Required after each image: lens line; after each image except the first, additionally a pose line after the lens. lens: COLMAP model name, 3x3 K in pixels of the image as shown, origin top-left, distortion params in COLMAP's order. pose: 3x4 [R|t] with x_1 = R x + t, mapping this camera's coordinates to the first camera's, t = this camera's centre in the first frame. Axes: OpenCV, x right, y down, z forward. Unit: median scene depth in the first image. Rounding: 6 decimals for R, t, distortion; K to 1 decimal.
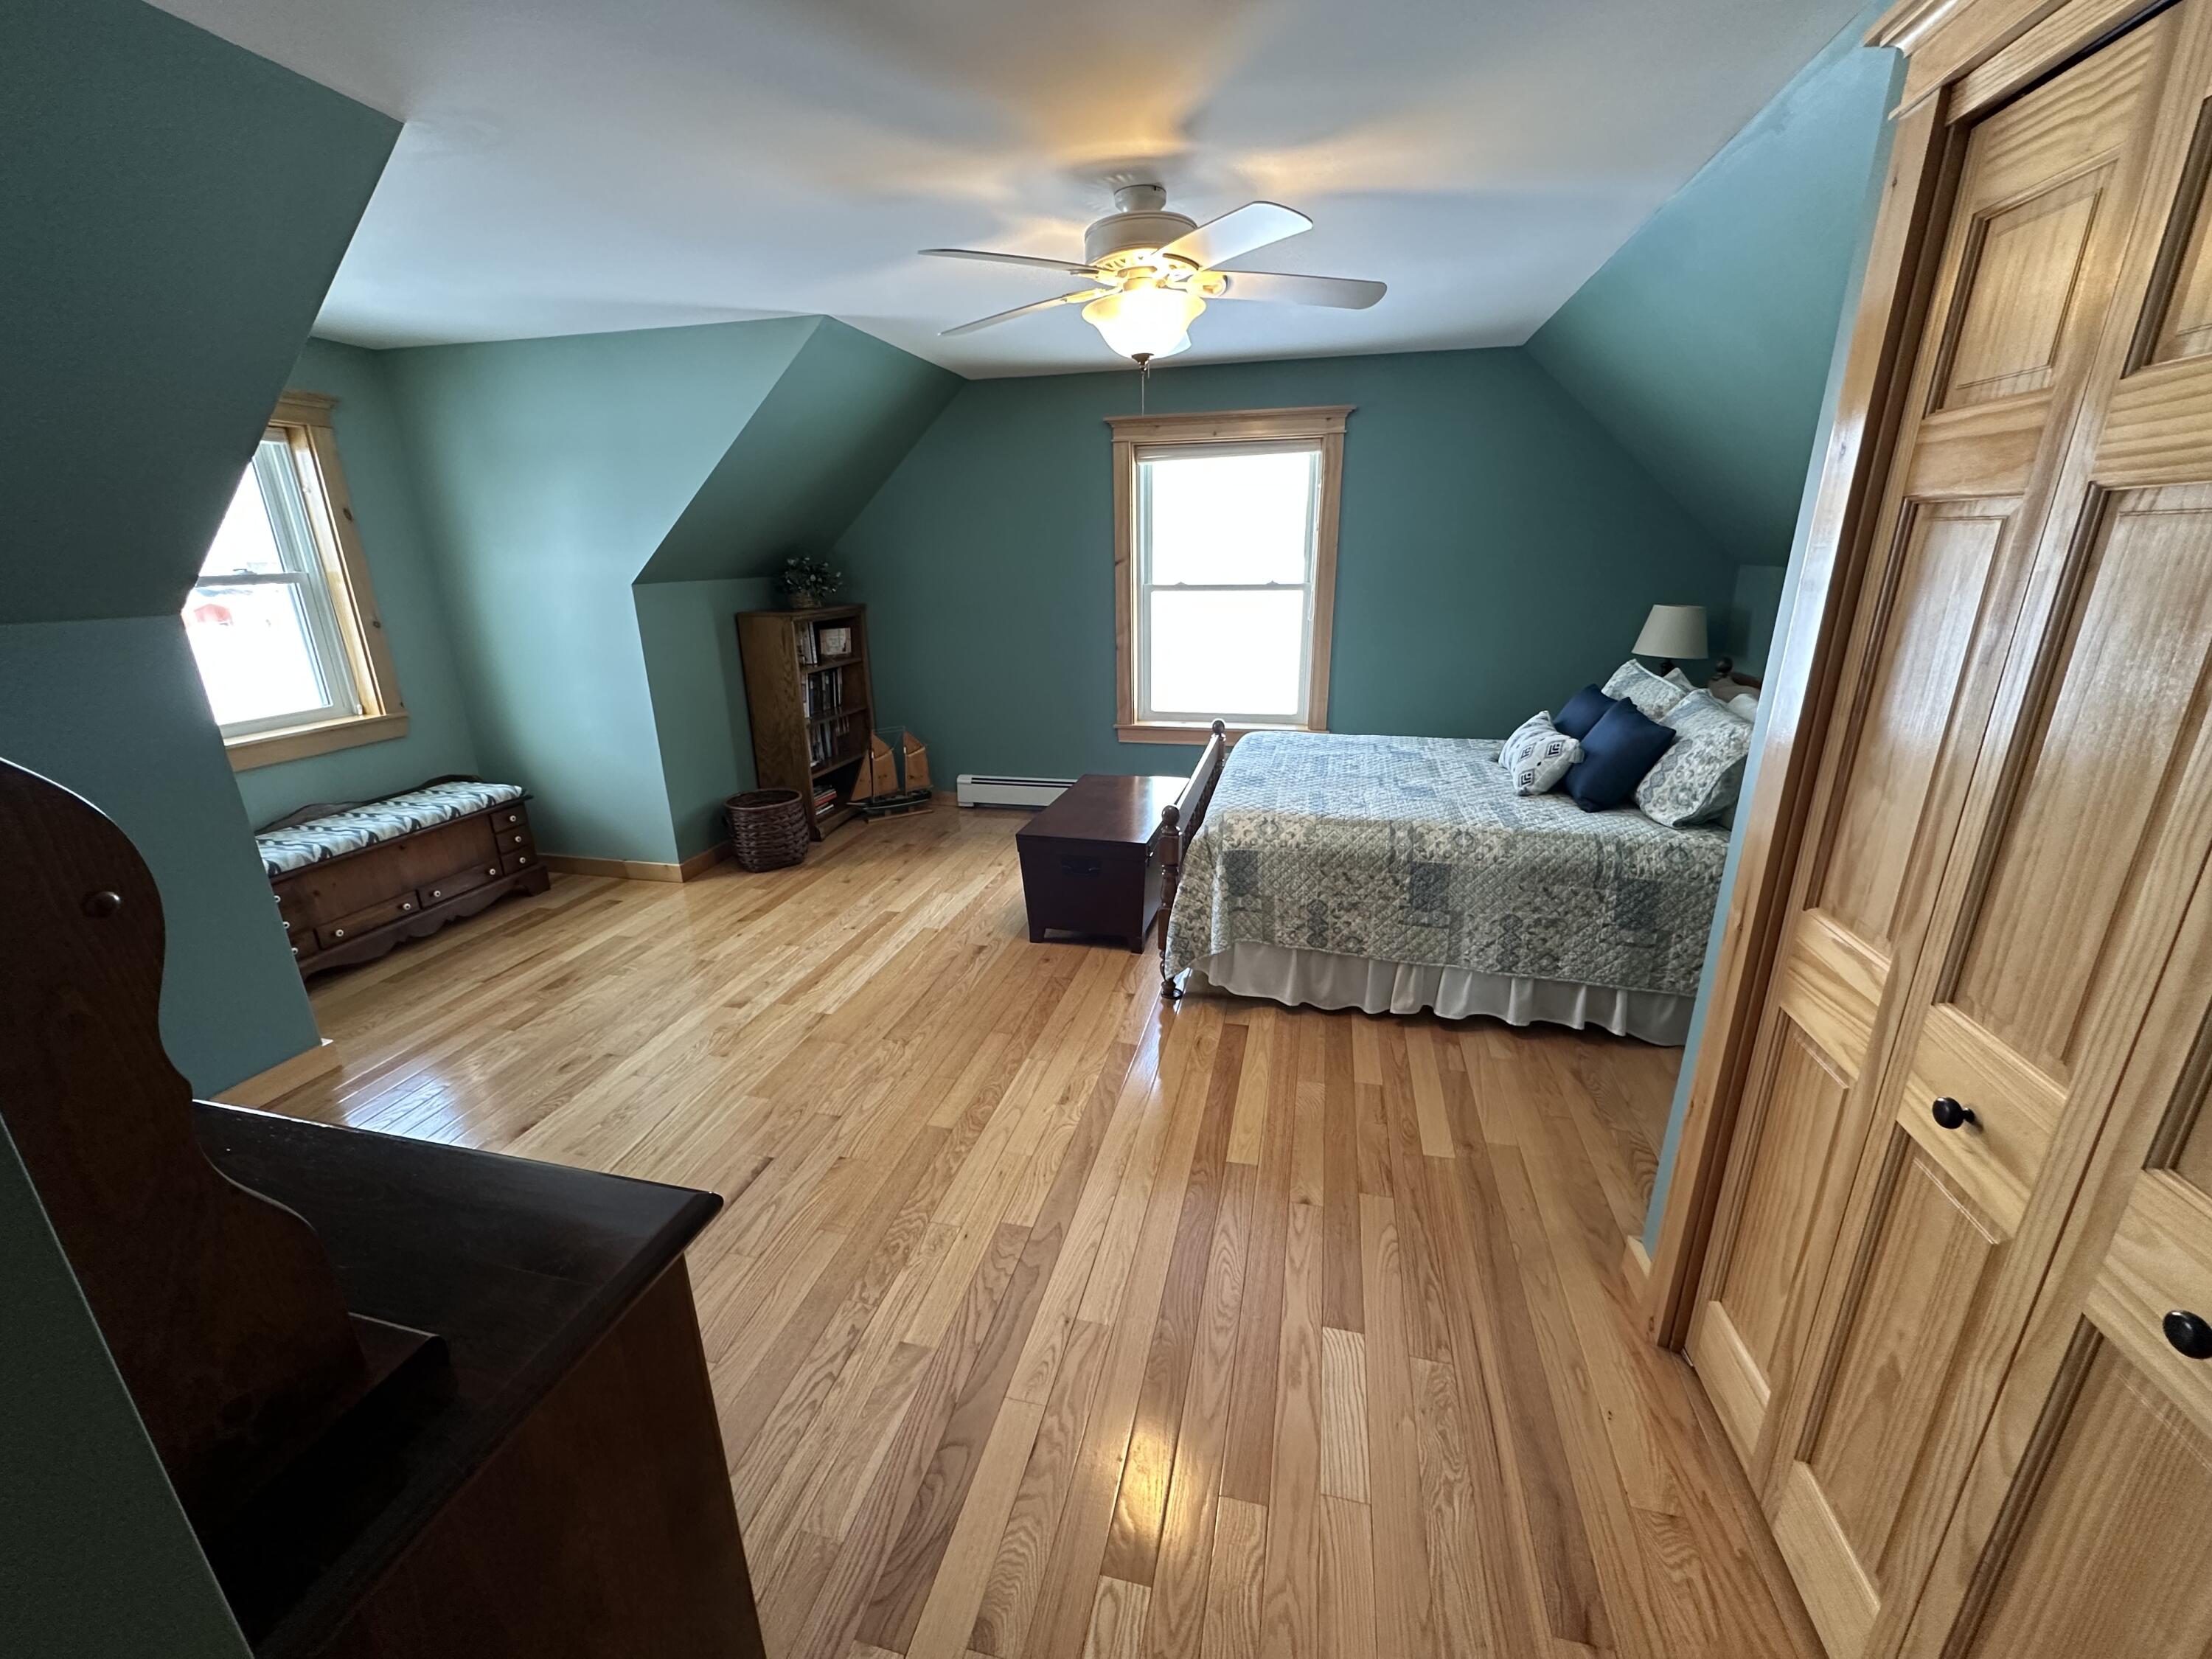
lens RADIAL K [[878.5, 0, 1105.6], [0, 878.5, 830.5], [0, 0, 1]] dist [-0.003152, 0.000378]
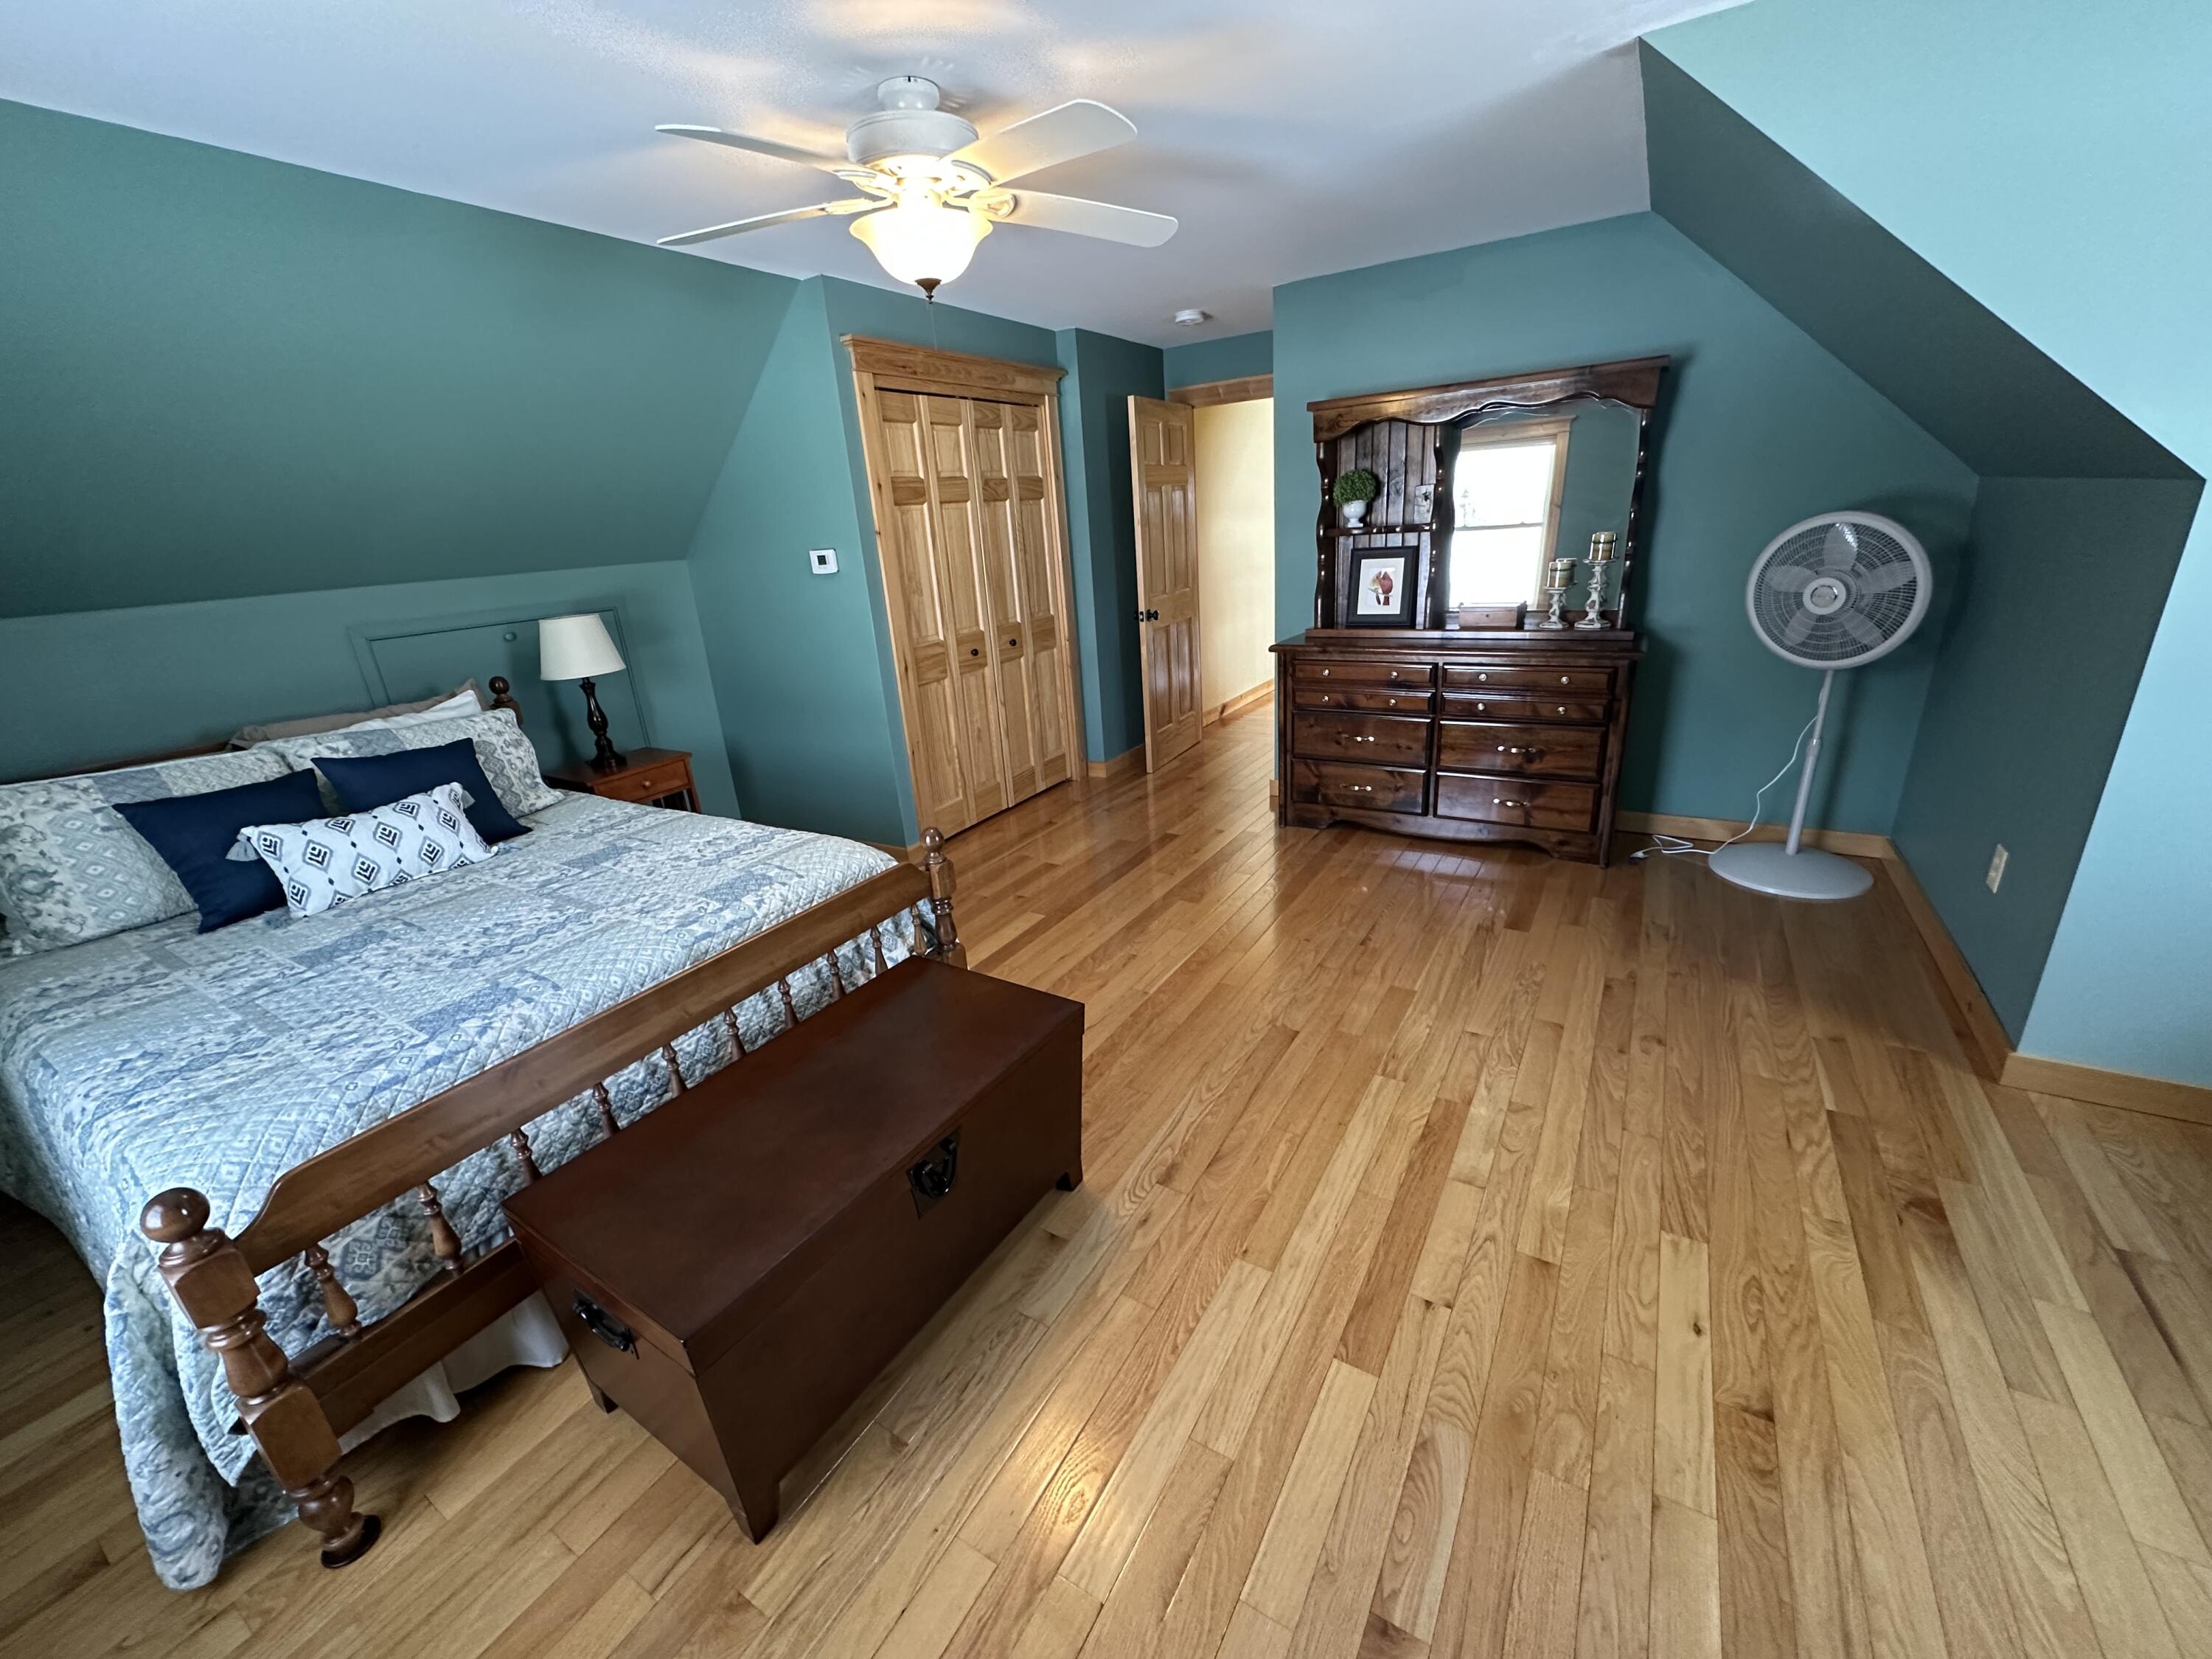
lens RADIAL K [[878.5, 0, 1105.6], [0, 878.5, 830.5], [0, 0, 1]] dist [-0.003152, 0.000378]
pose [[-0.950475, -0.027343, 0.309596, -0.289068], [0.168826, 0.790928, 0.588159, -0.415606], [-0.260951, 0.611298, -0.747141, 1.360571]]
